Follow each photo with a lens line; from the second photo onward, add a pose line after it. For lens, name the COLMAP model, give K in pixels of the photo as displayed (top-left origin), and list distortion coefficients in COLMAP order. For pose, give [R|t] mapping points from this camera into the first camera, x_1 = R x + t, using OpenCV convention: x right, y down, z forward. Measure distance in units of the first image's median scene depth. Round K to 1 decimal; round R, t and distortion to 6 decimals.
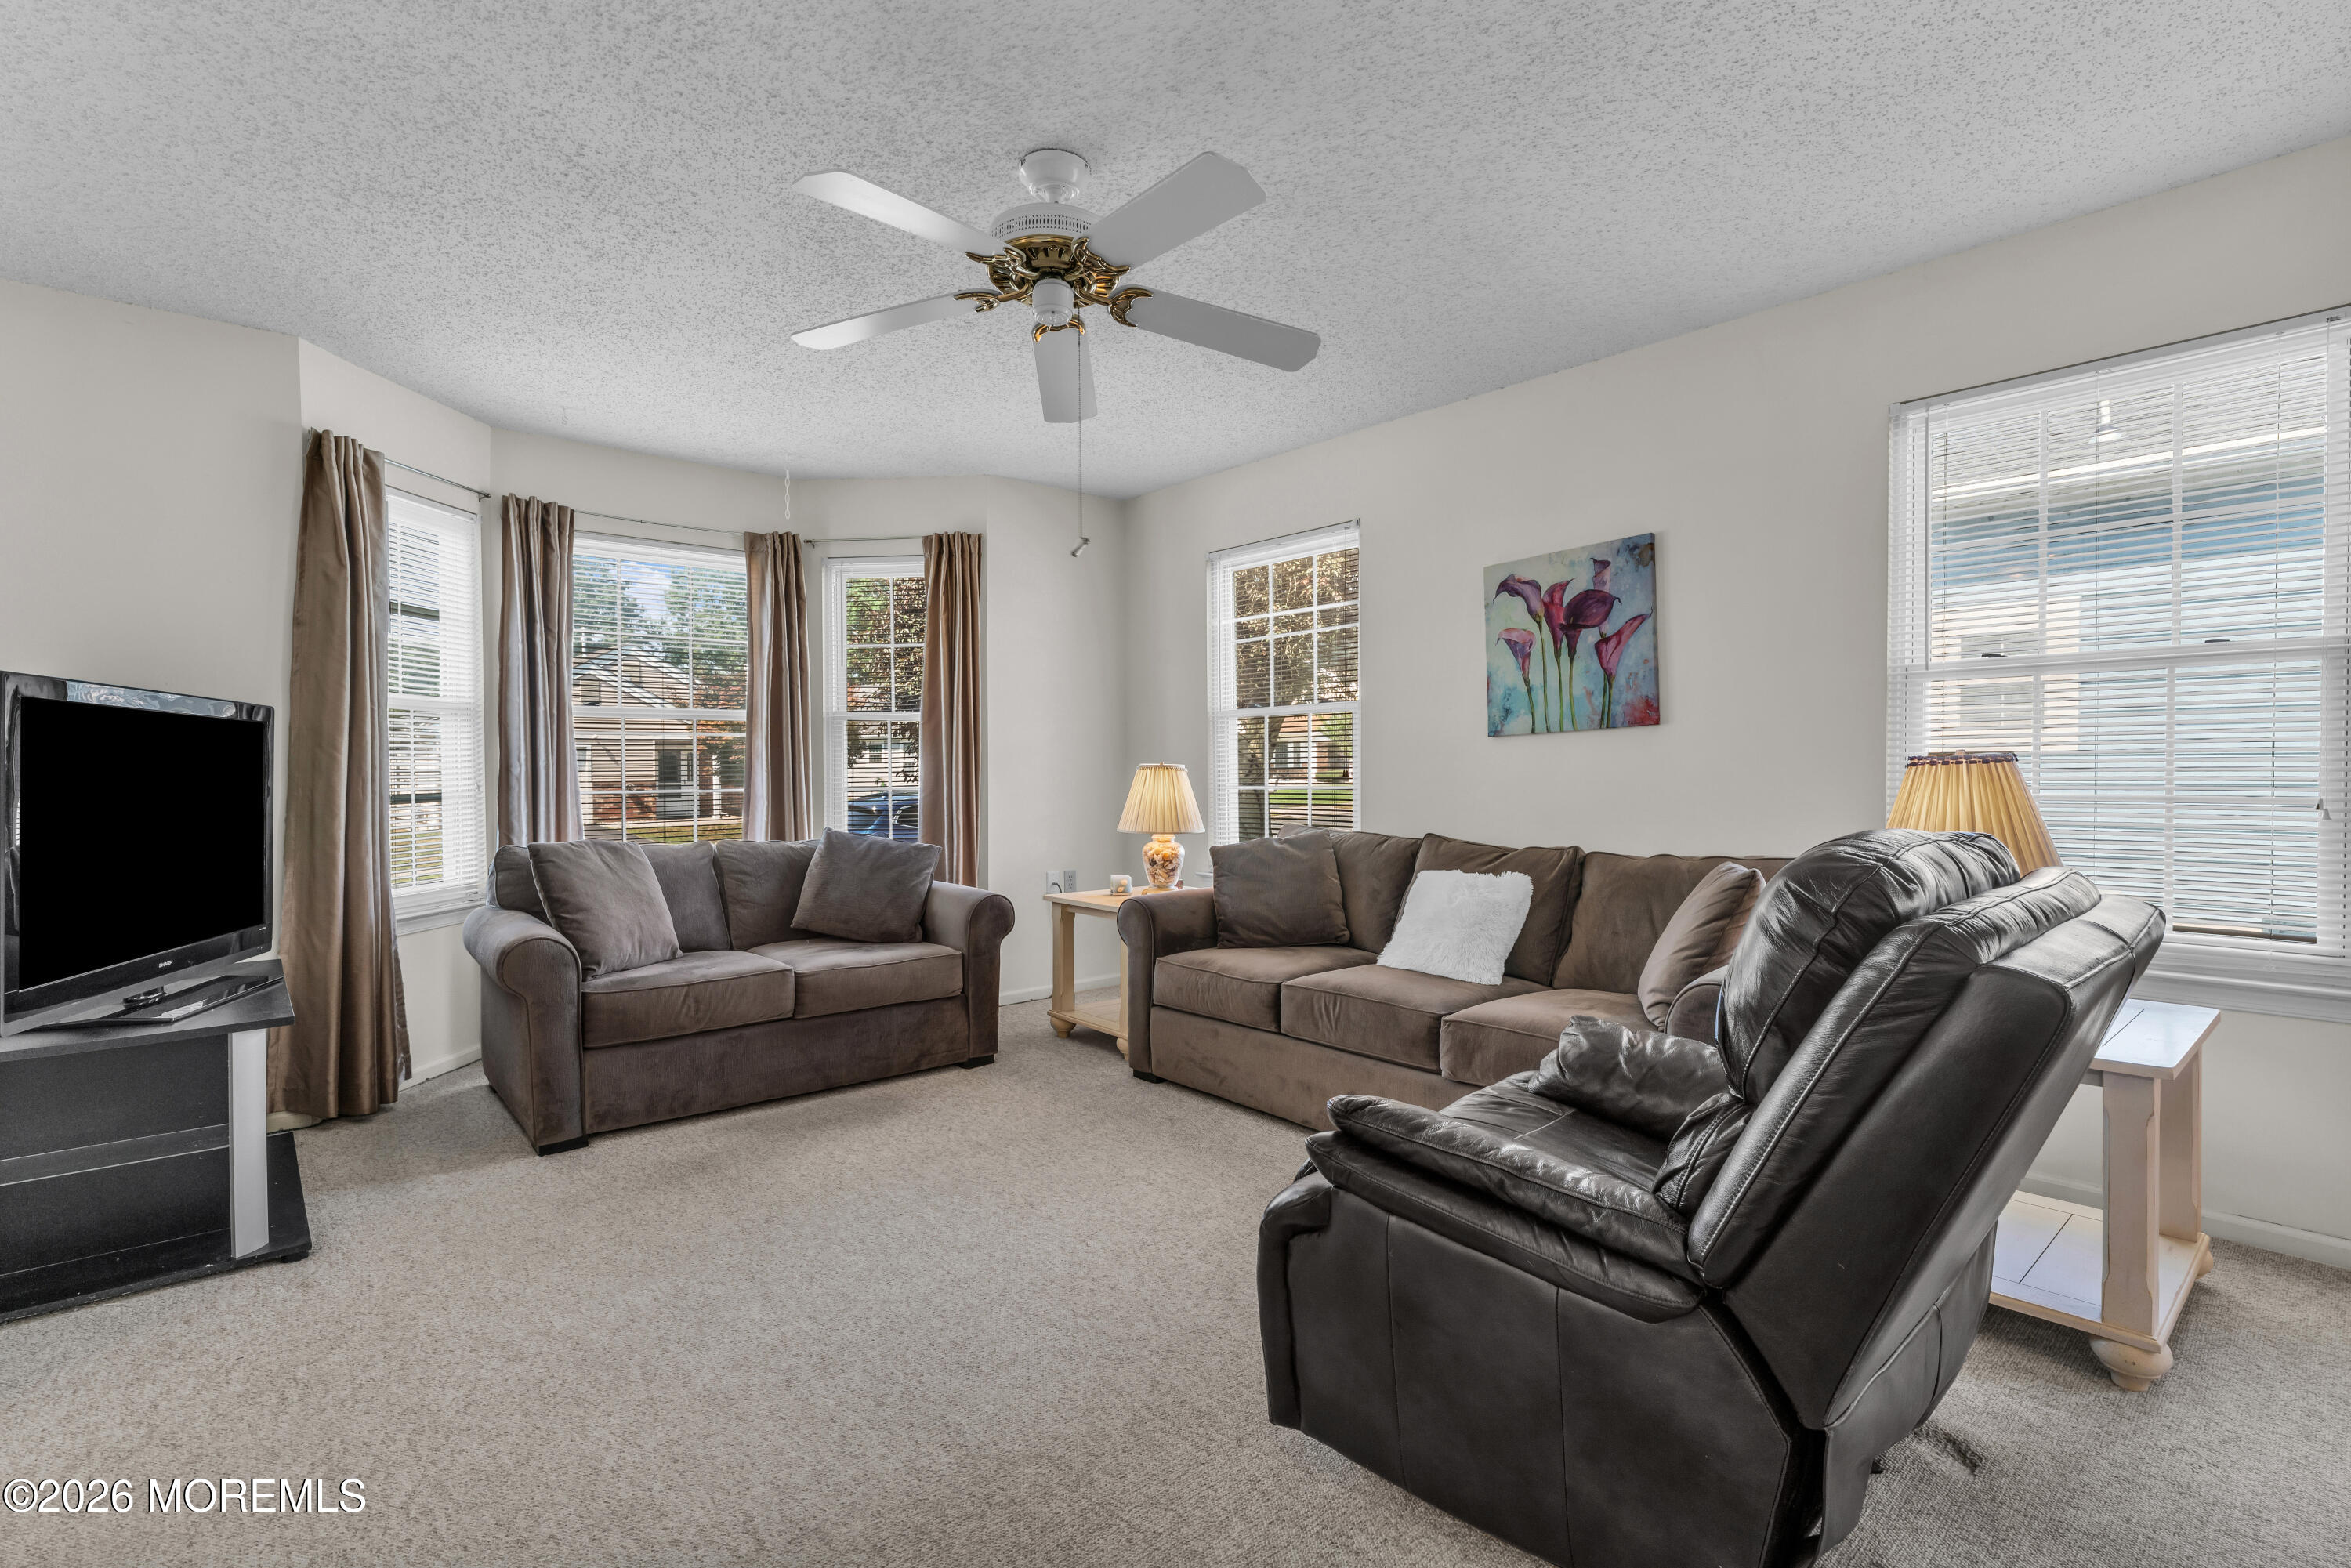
lens RADIAL K [[1087.6, 0, 1168.4], [0, 1087.6, 783.6], [0, 0, 1]] dist [-0.000764, -0.001033]
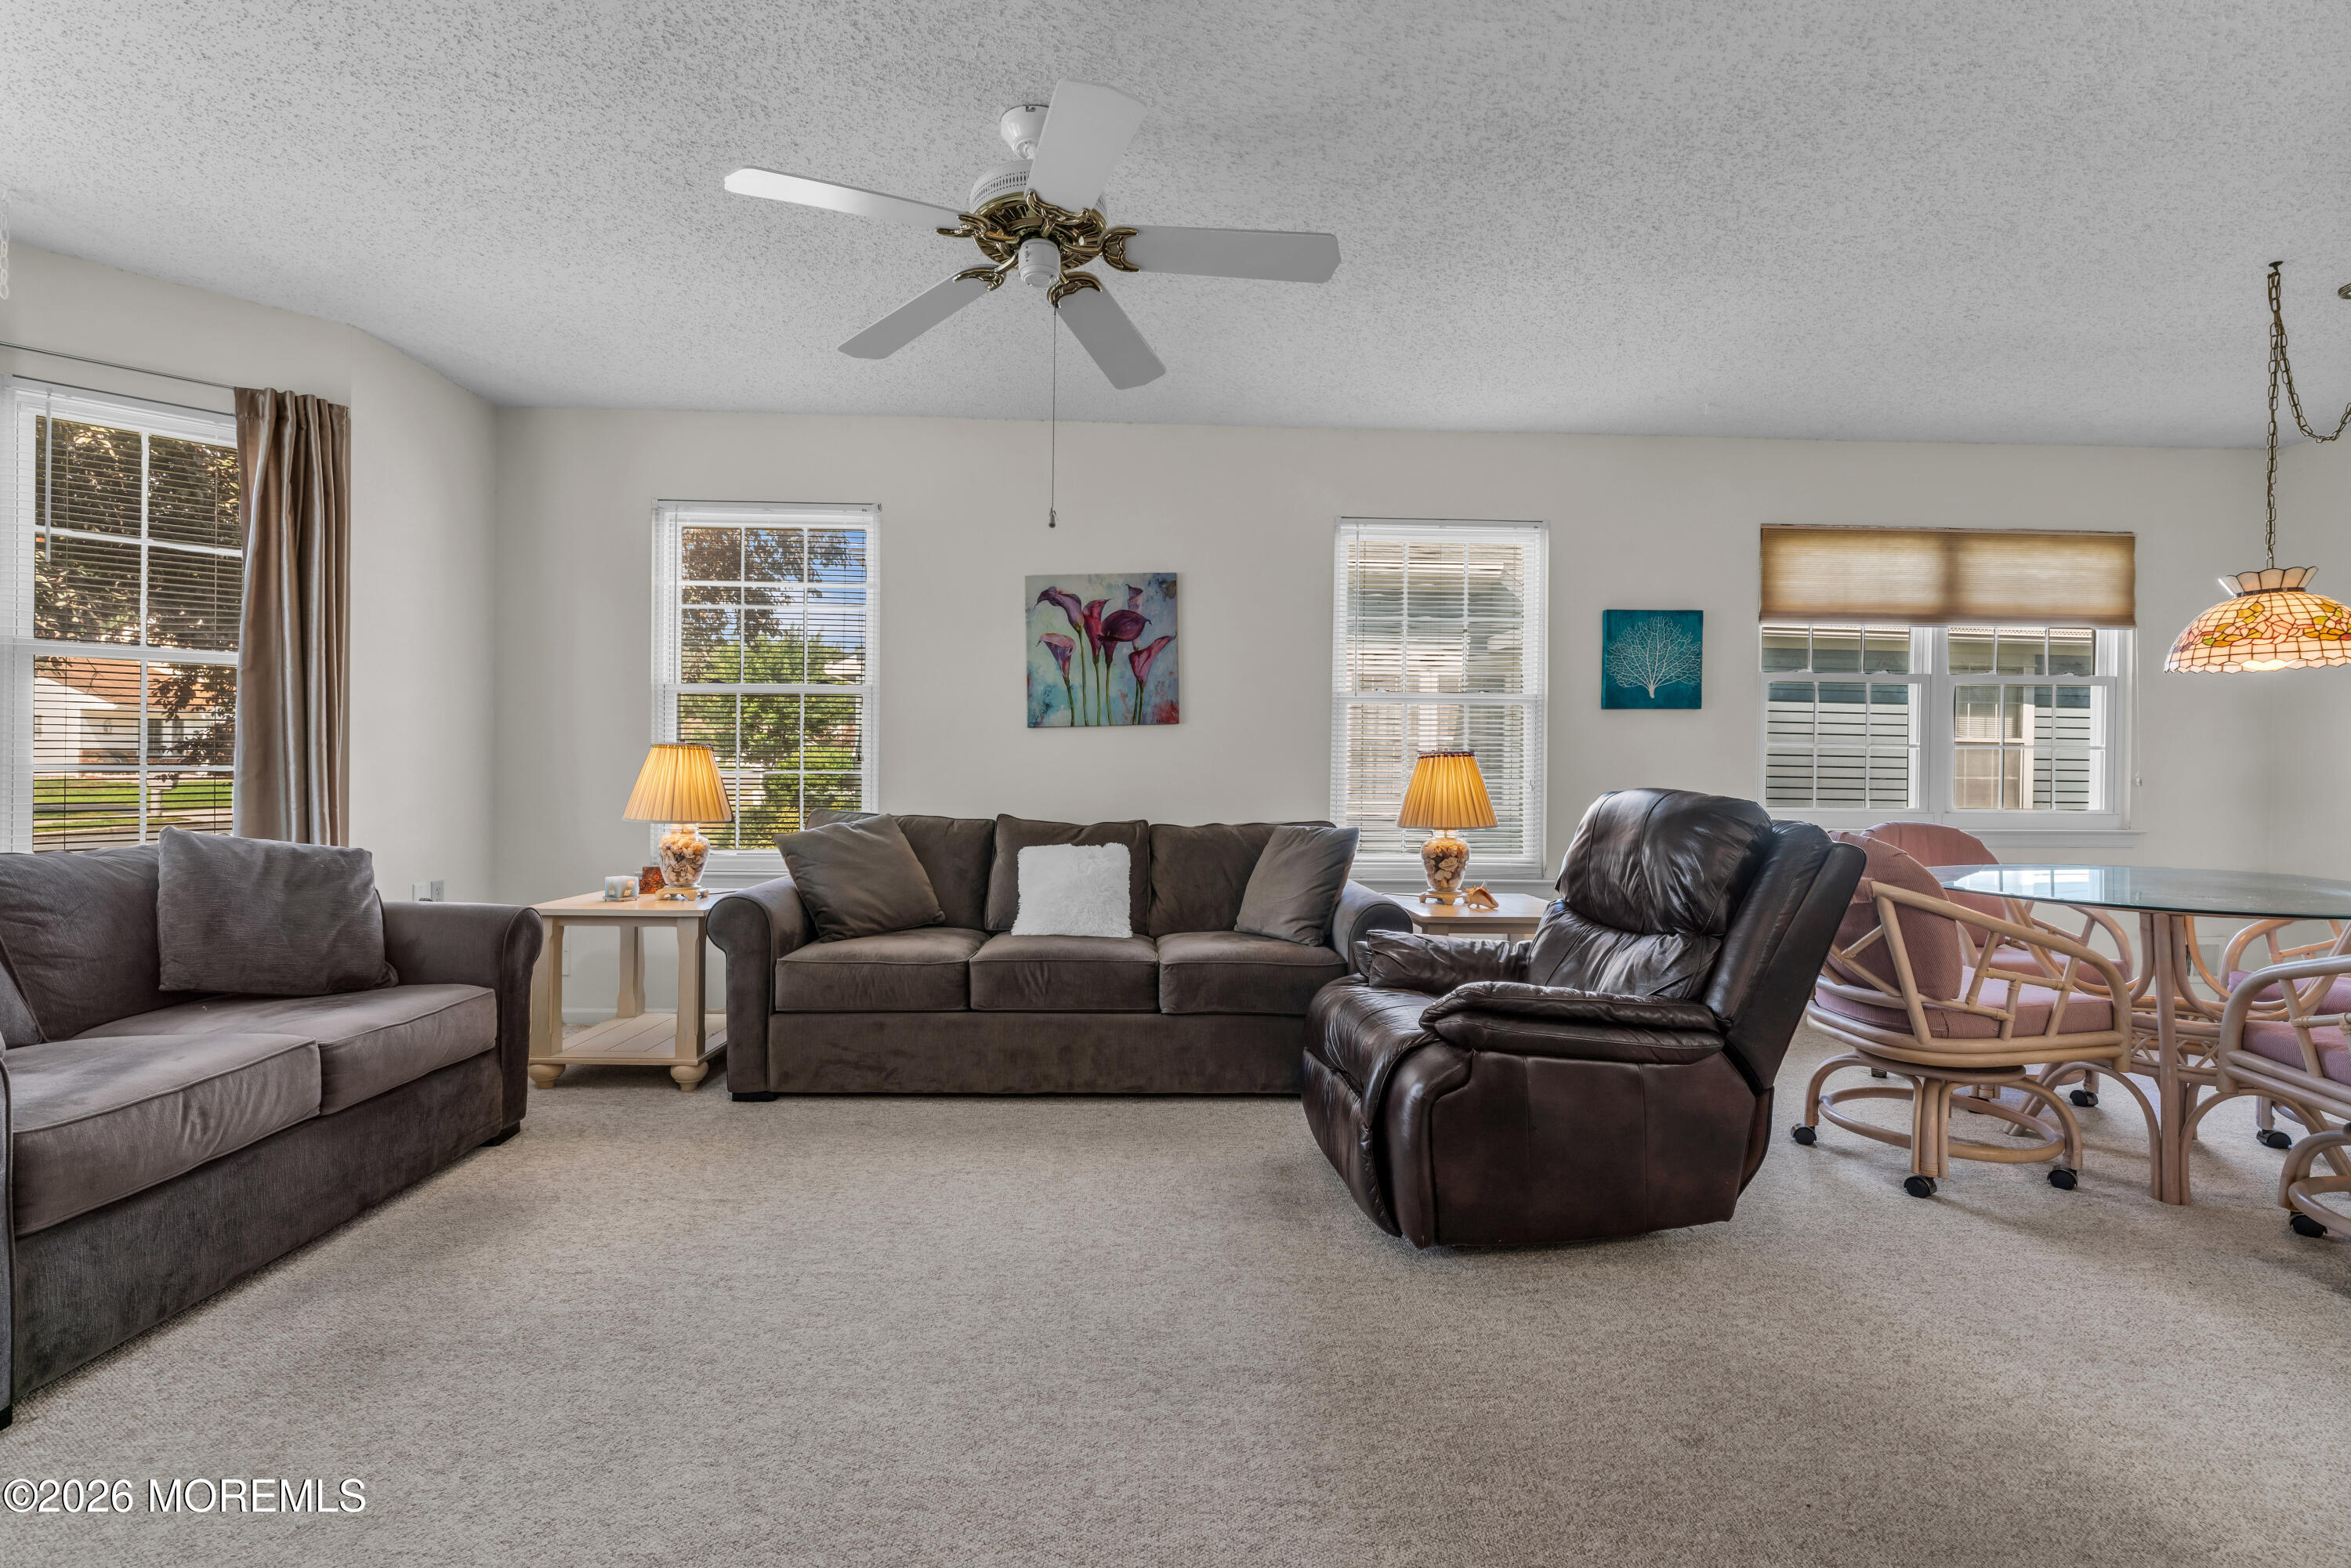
lens RADIAL K [[1087.6, 0, 1168.4], [0, 1087.6, 783.6], [0, 0, 1]] dist [-0.000764, -0.001033]
pose [[0.625425, 0.003199, 0.780278, -0.533679], [-0.004640, 0.999989, -0.000381, 0.015984], [-0.780271, -0.003383, 0.625433, 0.203353]]
